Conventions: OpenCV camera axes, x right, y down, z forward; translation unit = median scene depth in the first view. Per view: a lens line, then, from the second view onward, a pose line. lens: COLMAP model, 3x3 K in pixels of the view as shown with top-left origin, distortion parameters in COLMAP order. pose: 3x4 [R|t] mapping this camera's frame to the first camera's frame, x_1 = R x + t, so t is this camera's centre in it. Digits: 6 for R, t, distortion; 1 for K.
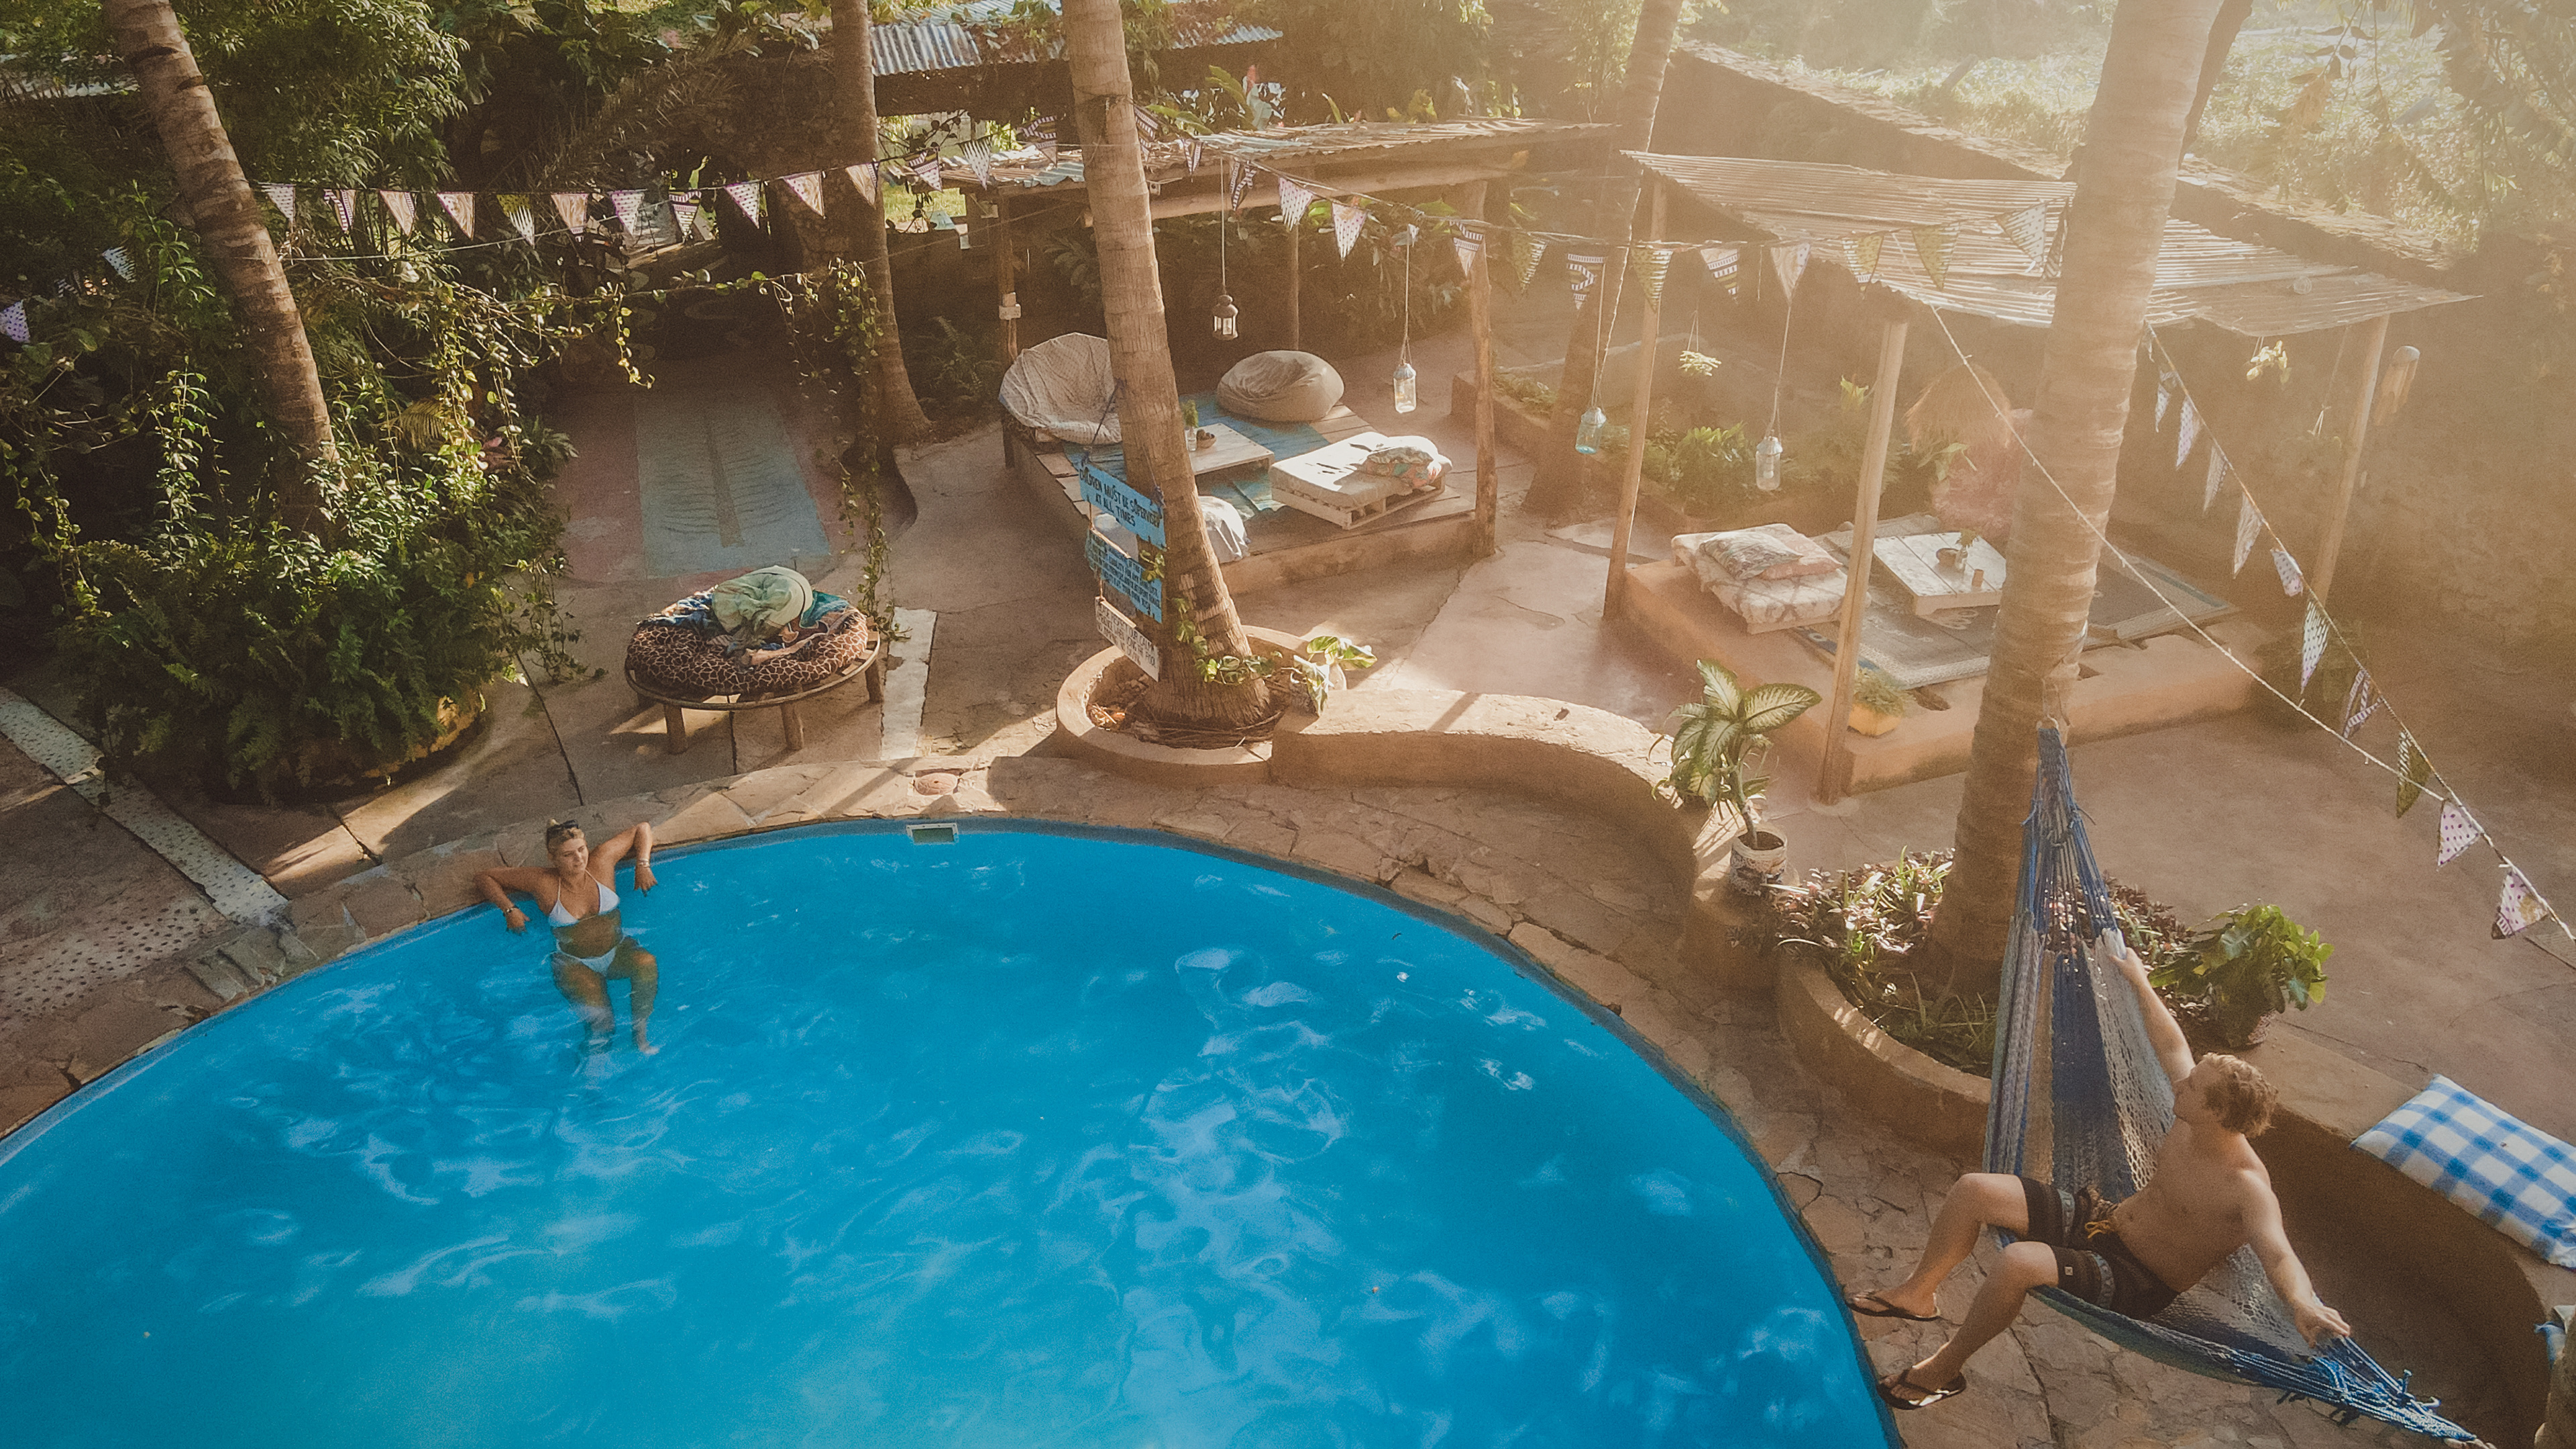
lens RADIAL K [[1904.0, 0, 1297.7], [0, 1904.0, 724.8], [0, 0, 1]] dist [-0.008555, 0.040511]
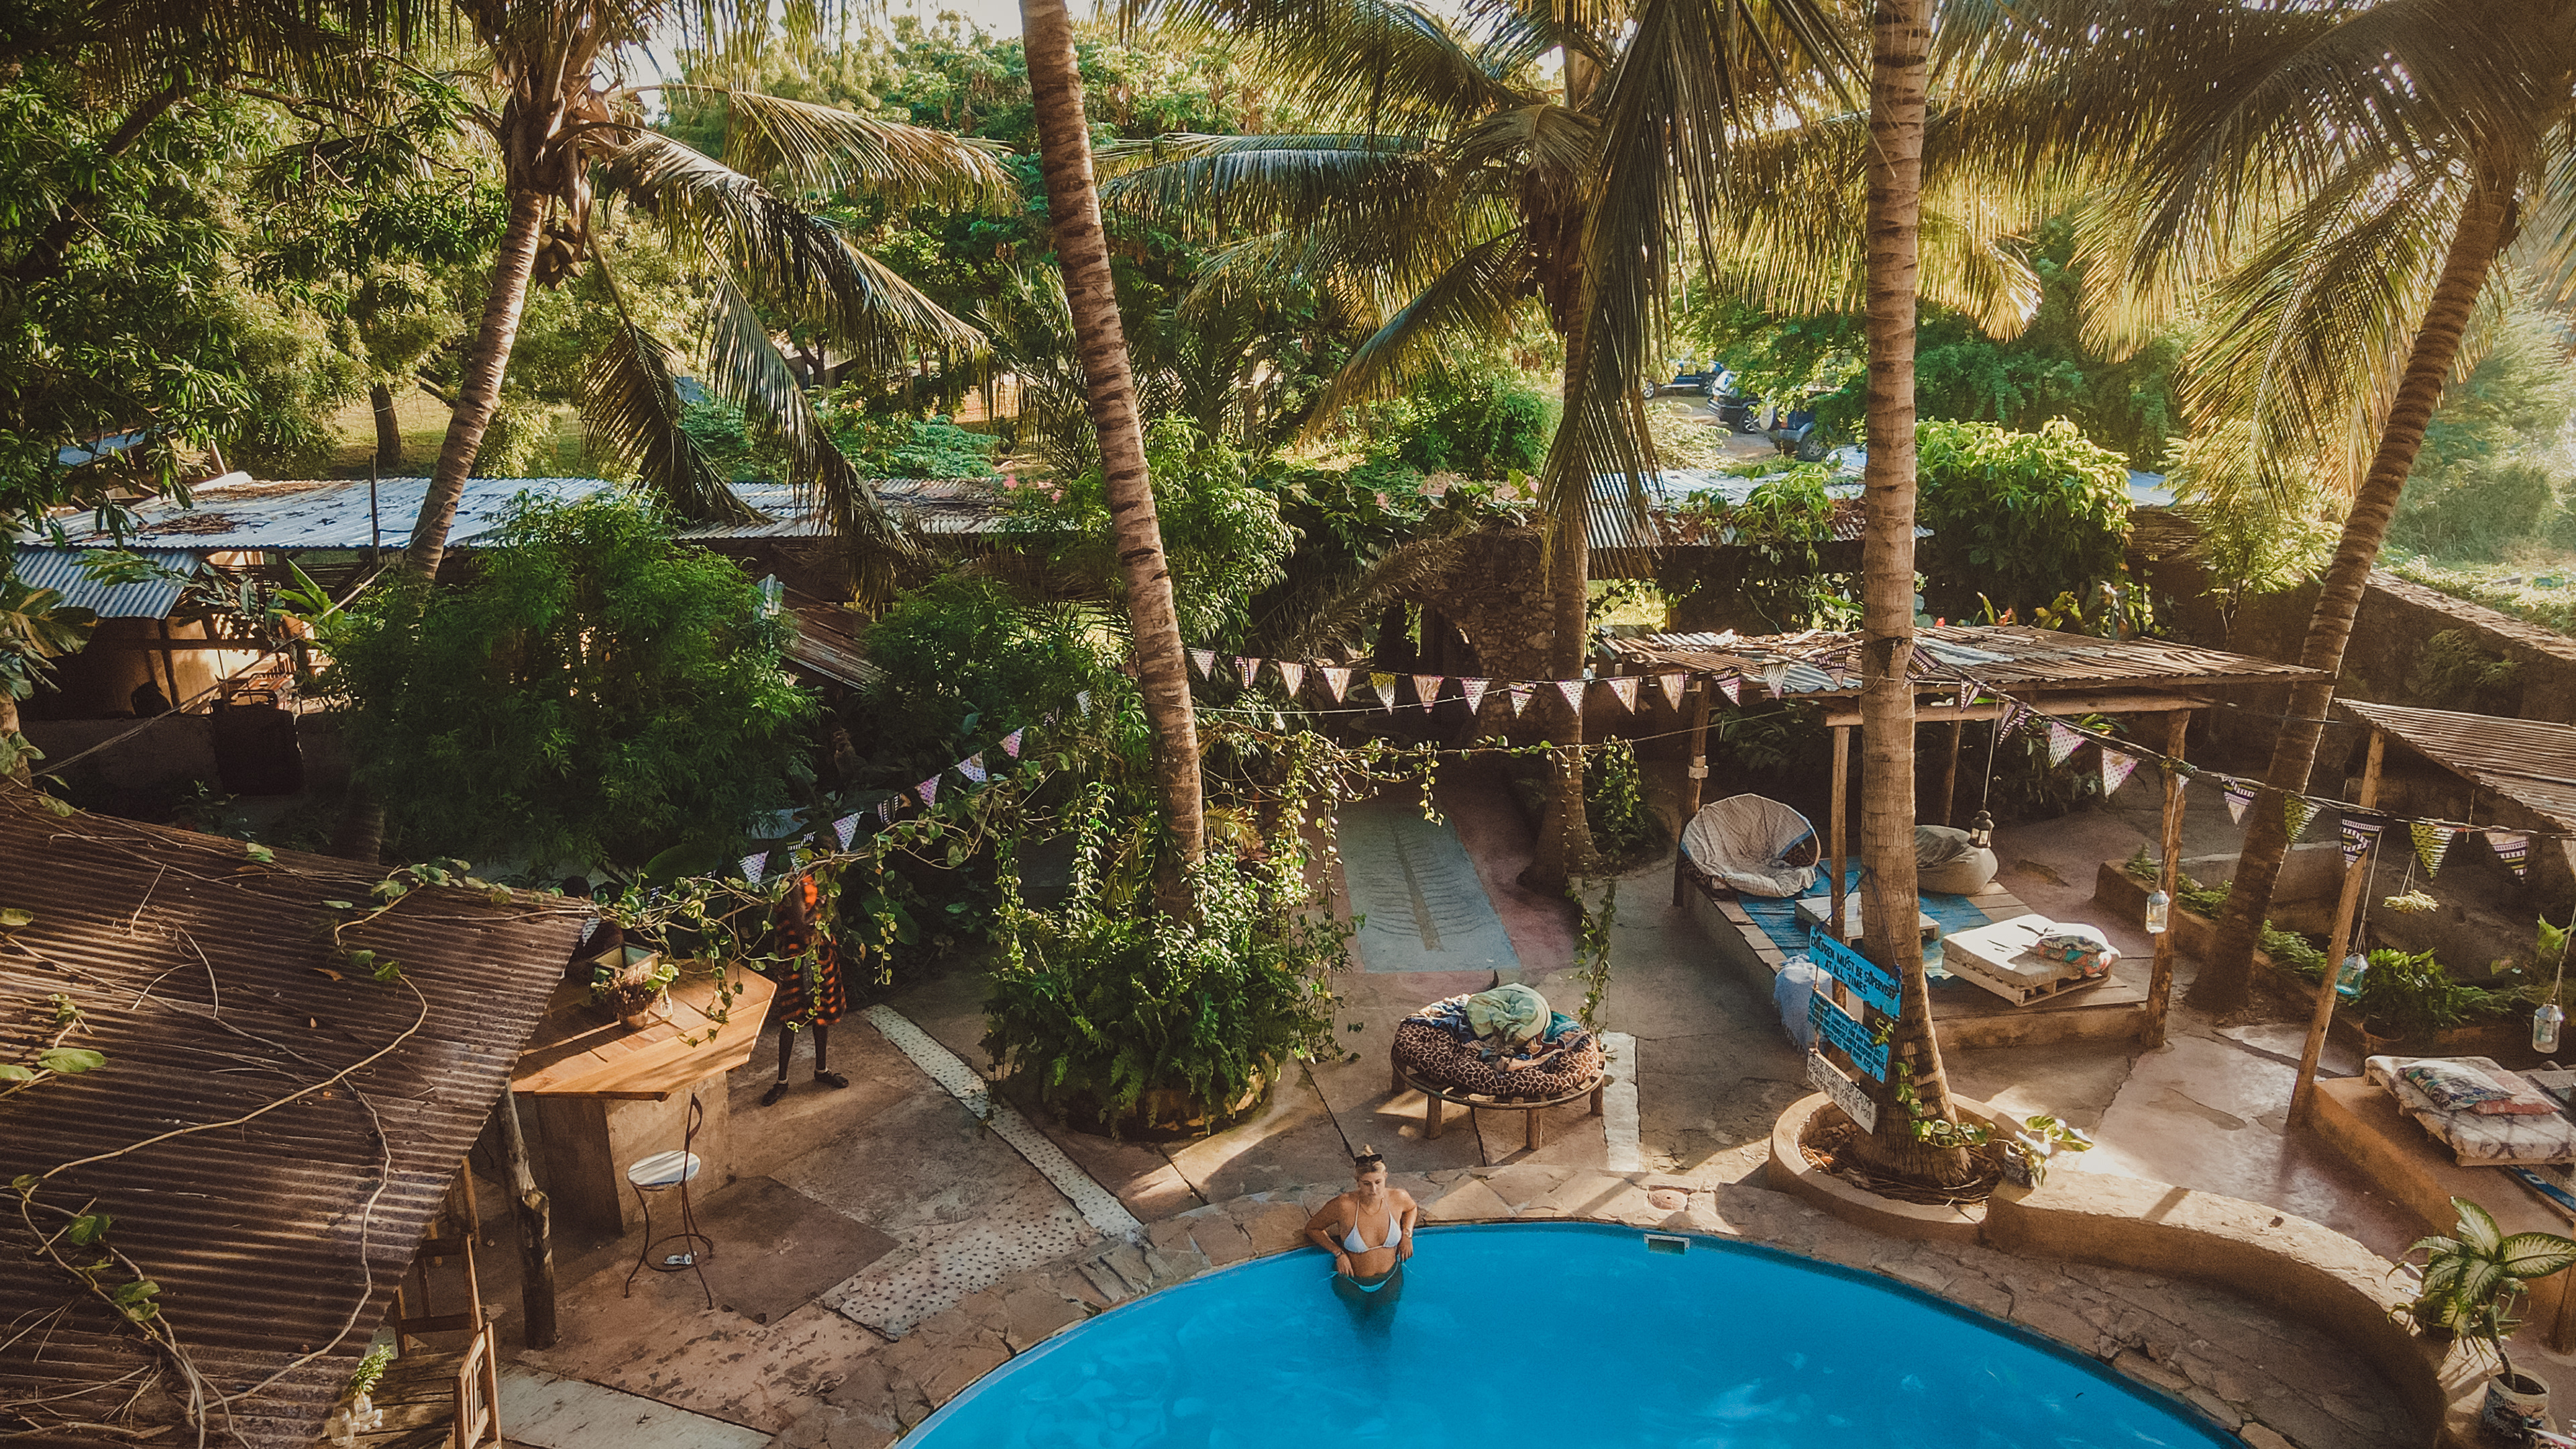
lens RADIAL K [[1914.9, 0, 1288.0], [0, 1914.9, 724.5], [0, 0, 1]] dist [0.002784, 0.027149]
pose [[0.966437, 0.086500, -0.241902, -0.154858], [-0.132454, 0.974582, -0.180682, -0.008841], [0.220124, 0.206659, 0.953330, -0.196405]]
